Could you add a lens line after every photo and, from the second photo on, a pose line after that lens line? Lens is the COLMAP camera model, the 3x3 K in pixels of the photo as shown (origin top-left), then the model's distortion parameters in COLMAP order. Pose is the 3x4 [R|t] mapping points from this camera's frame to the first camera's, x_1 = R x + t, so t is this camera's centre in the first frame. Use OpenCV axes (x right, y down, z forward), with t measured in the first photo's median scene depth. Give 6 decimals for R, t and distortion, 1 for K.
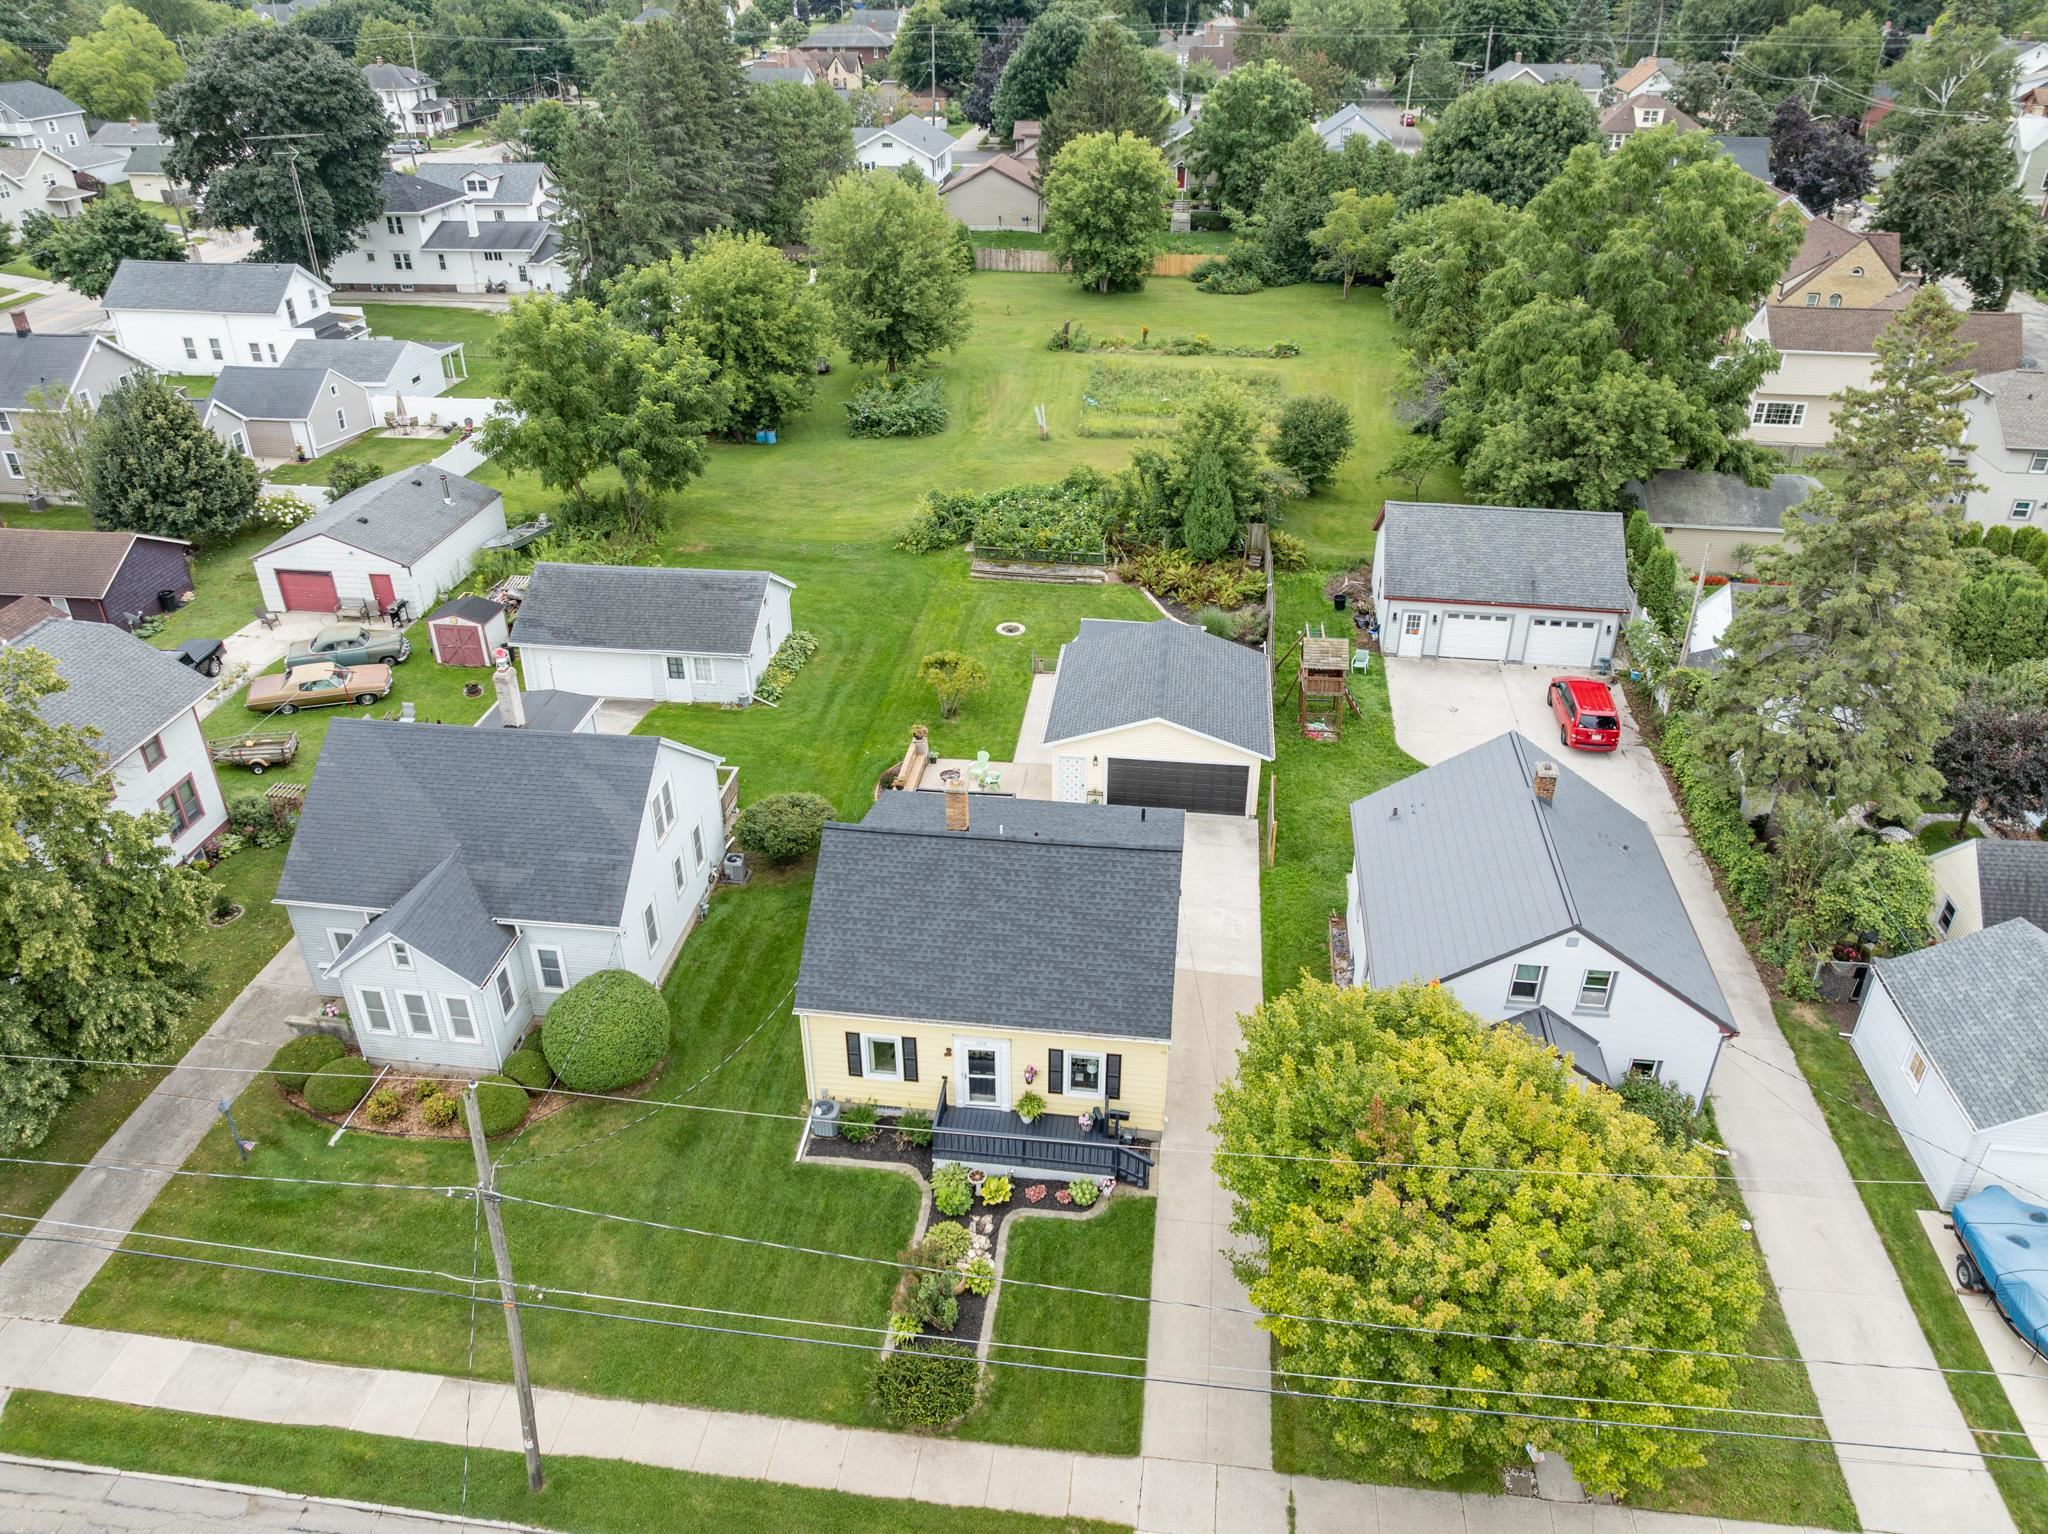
lens RADIAL K [[1442.0, 0, 1024.0], [0, 1442.0, 767.0], [0, 0, 1]] dist [-0.040347, 0.005638]
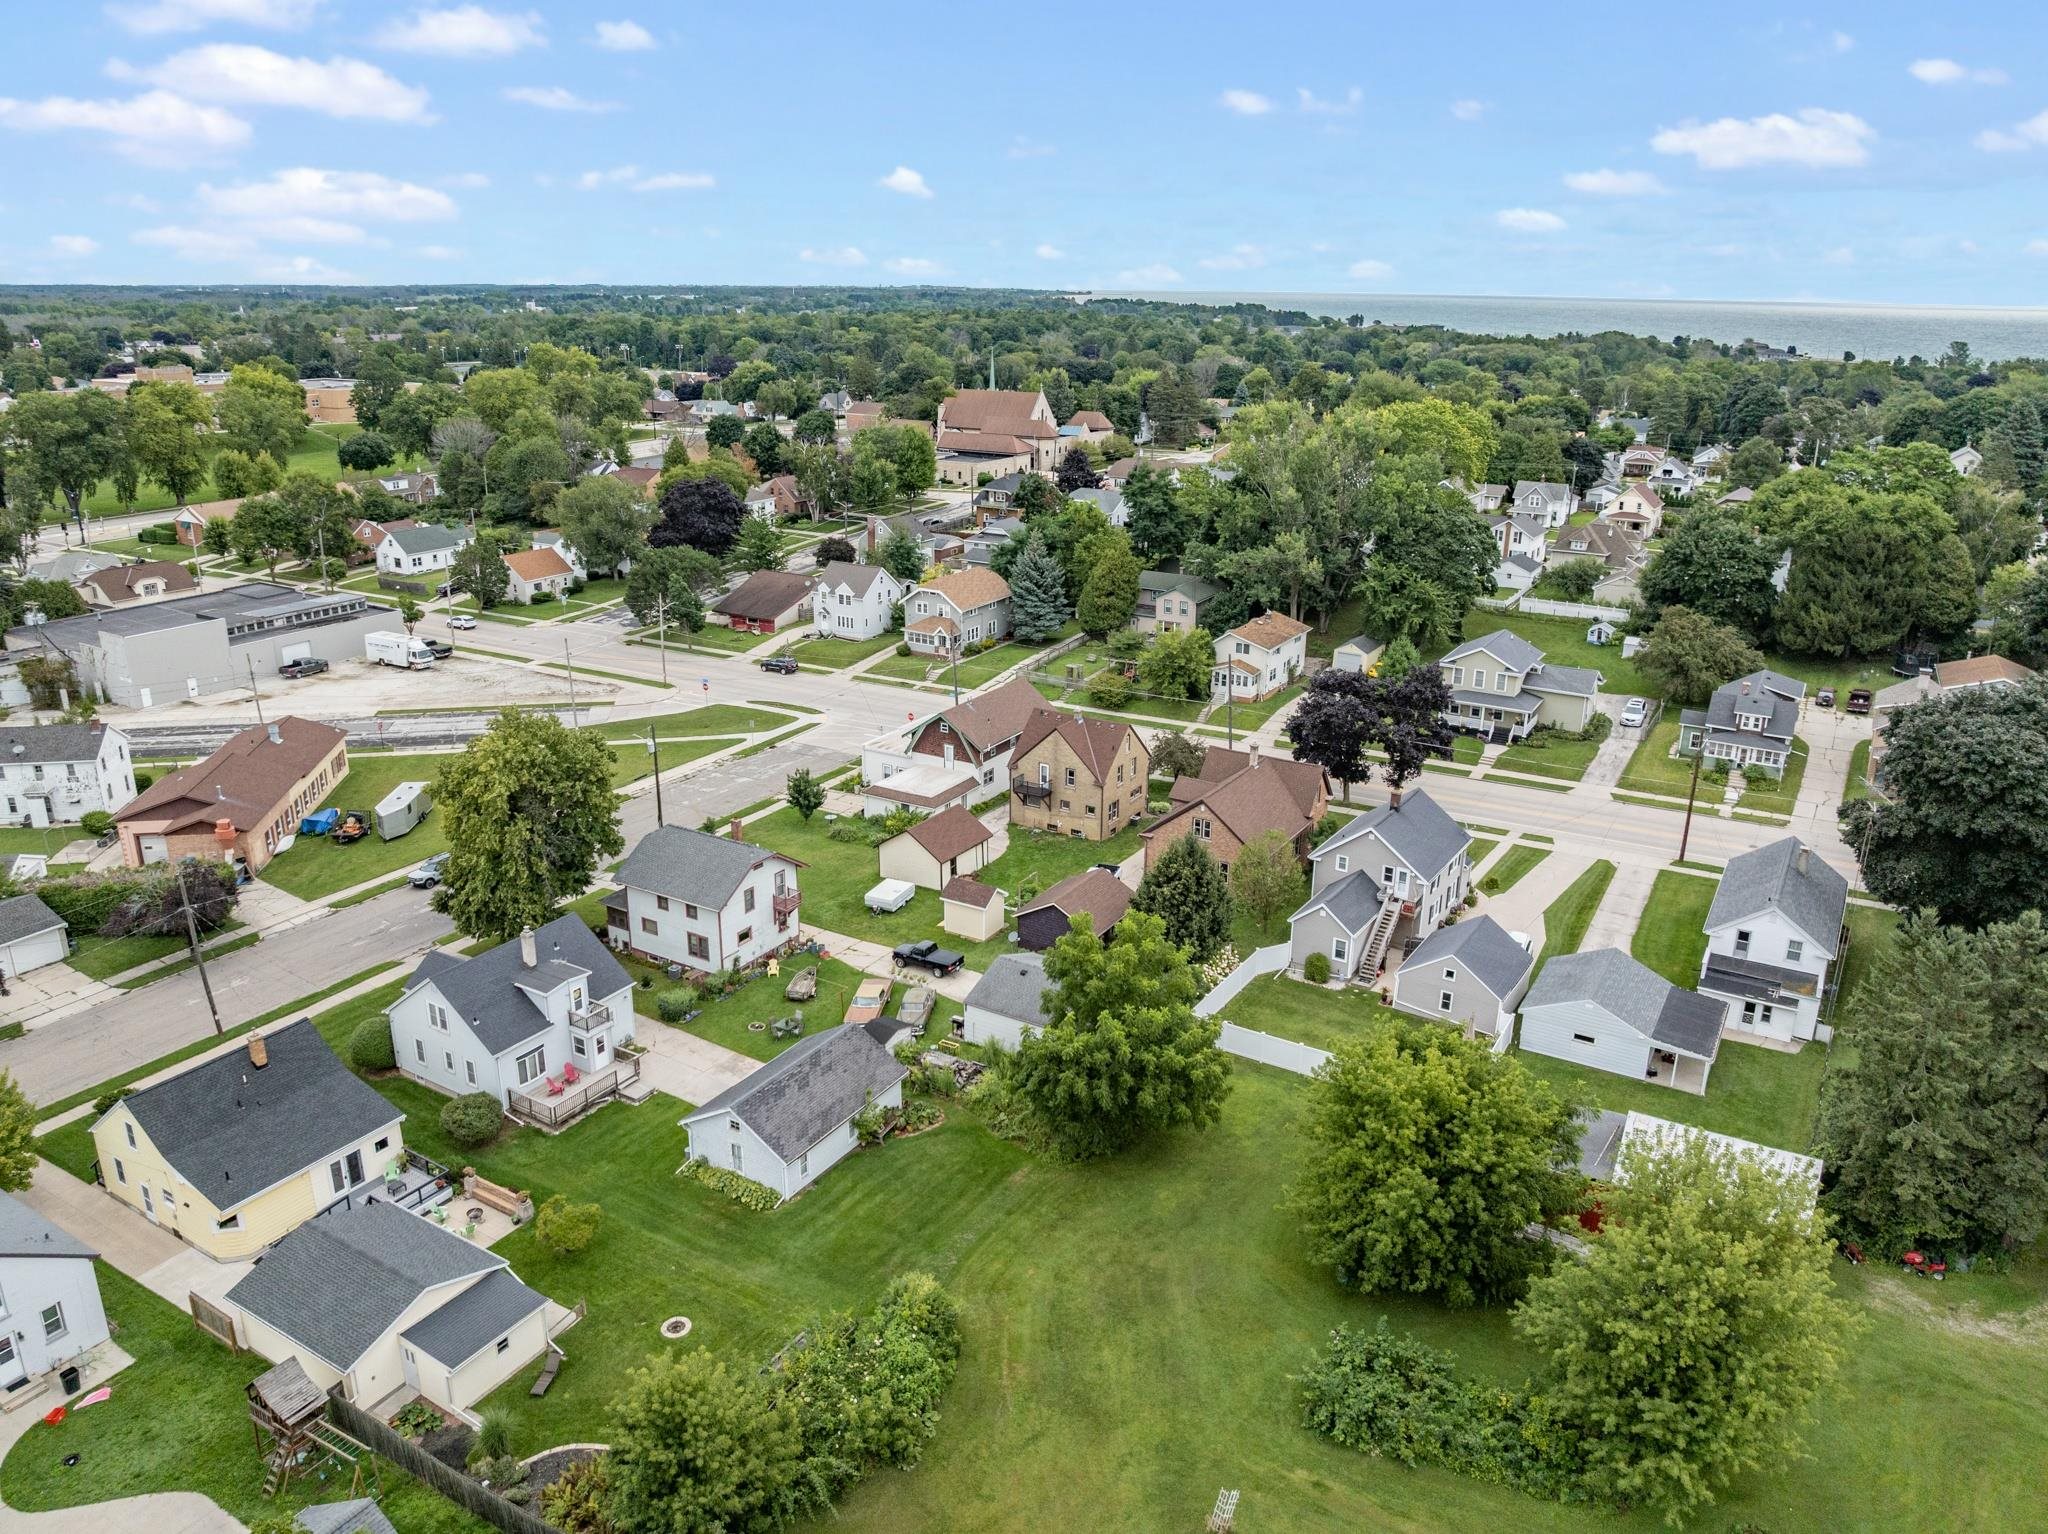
lens RADIAL K [[1442.0, 0, 1024.0], [0, 1442.0, 767.0], [0, 0, 1]] dist [-0.040347, 0.005638]
pose [[-0.409235, 0.298288, -0.862294, 0.606891], [-0.467145, 0.743303, 0.478827, -0.946170], [0.783775, 0.598769, -0.164842, 1.124078]]
